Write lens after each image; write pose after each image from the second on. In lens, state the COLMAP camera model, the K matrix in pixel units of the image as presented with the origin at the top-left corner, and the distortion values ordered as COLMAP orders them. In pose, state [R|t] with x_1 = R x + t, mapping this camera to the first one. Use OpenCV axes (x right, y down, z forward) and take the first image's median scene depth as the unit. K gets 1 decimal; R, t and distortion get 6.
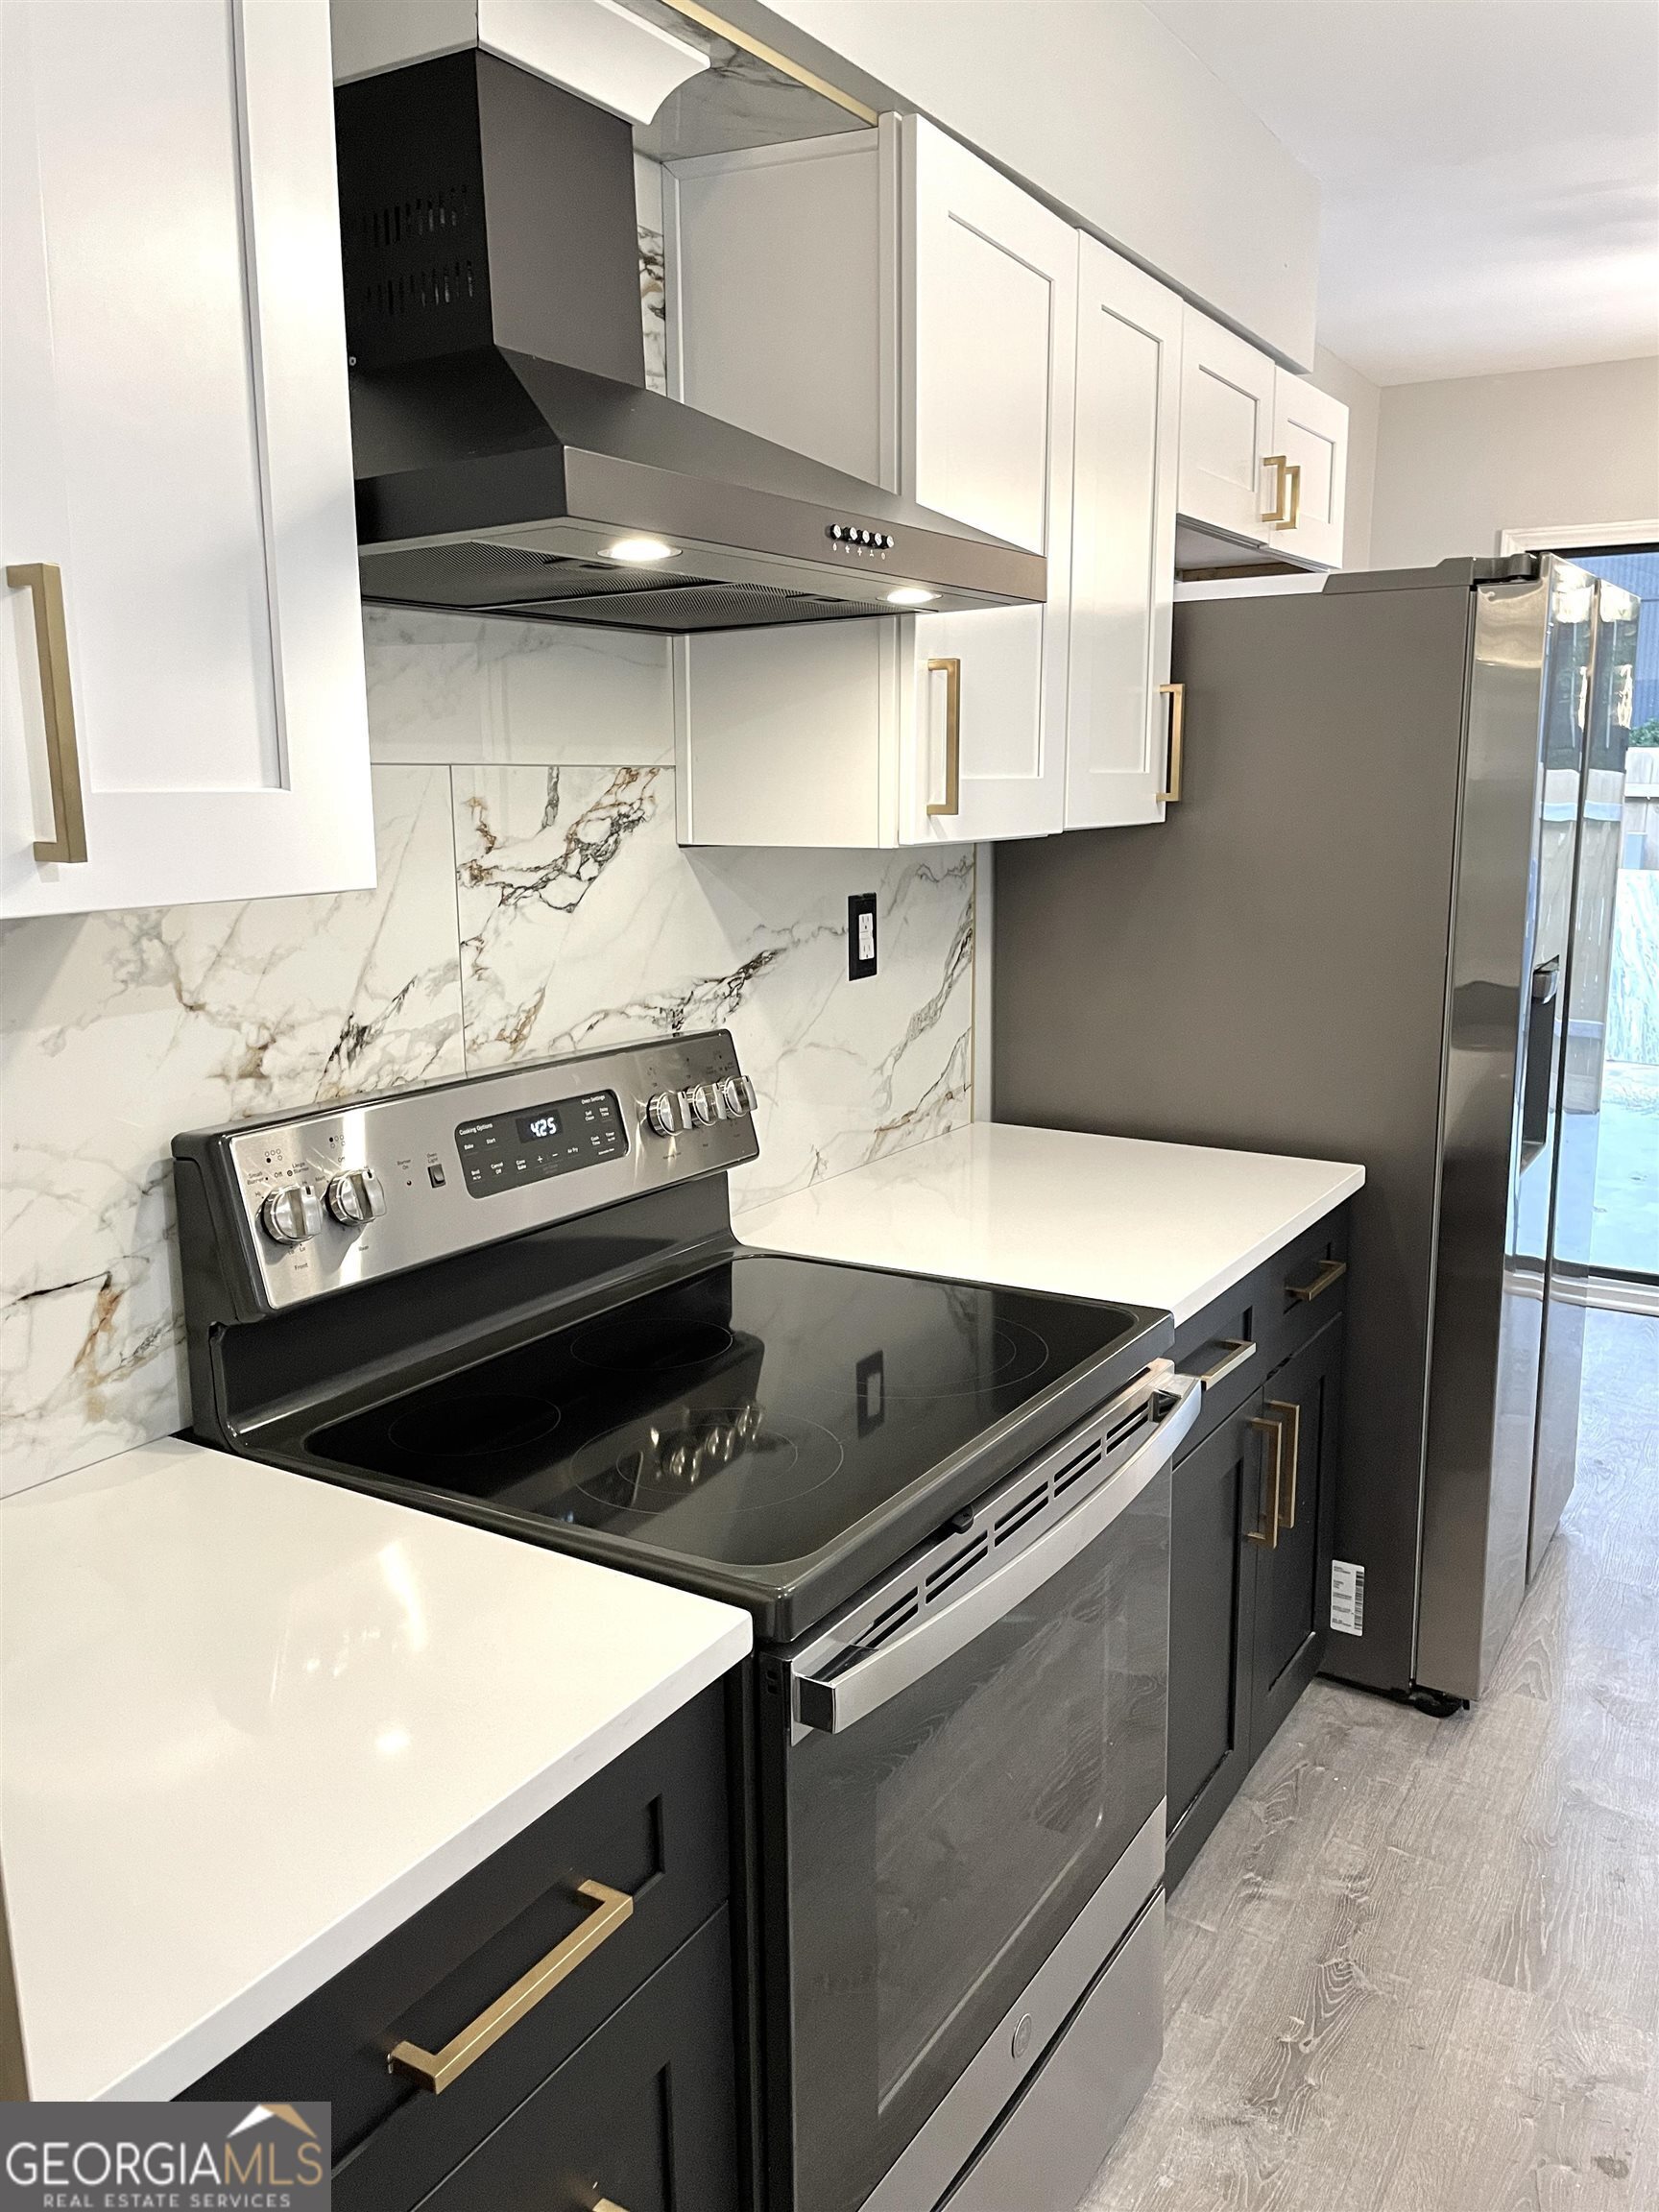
lens RADIAL K [[1664.0, 0, 829.5], [0, 1664.0, 1106.0], [0, 0, 1]] dist [0.099024, -0.142079]
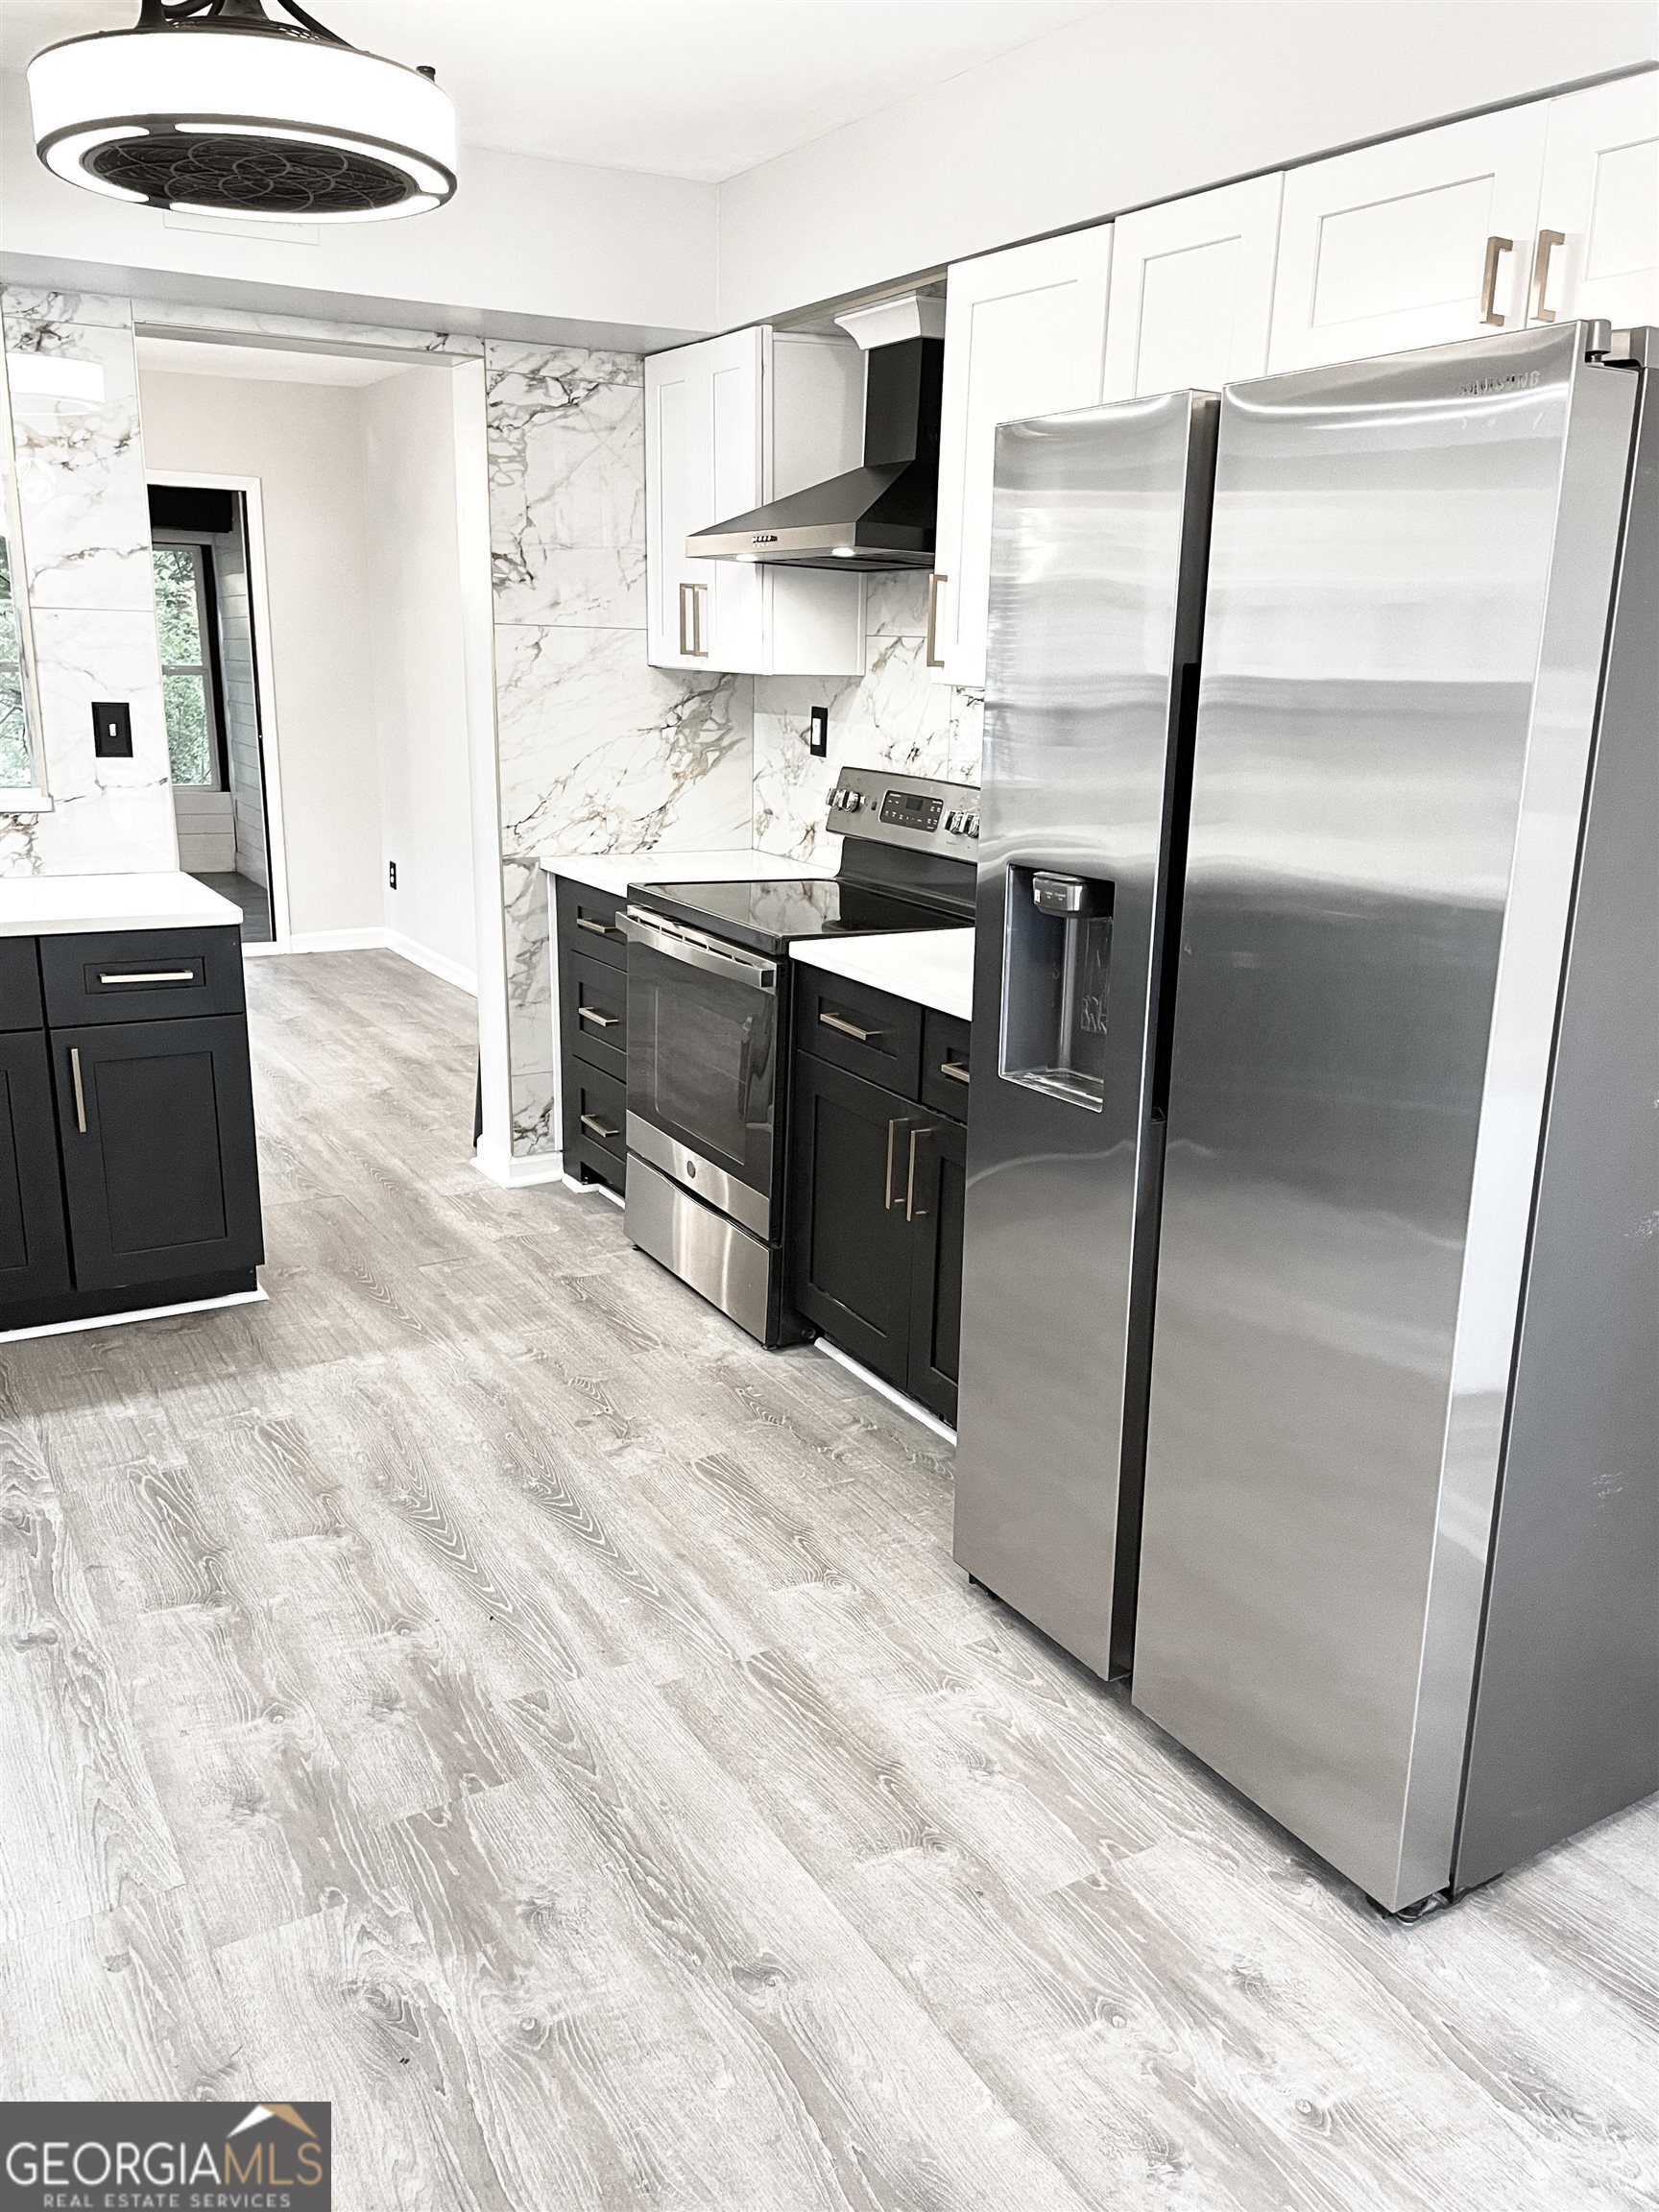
lens RADIAL K [[1664.0, 0, 829.5], [0, 1664.0, 1106.0], [0, 0, 1]] dist [0.099024, -0.142079]
pose [[-0.462551, 0.243236, -0.852574, 1.870727], [-0.180220, 0.915758, 0.359038, -0.397943], [0.868082, 0.319724, -0.379749, 1.877156]]
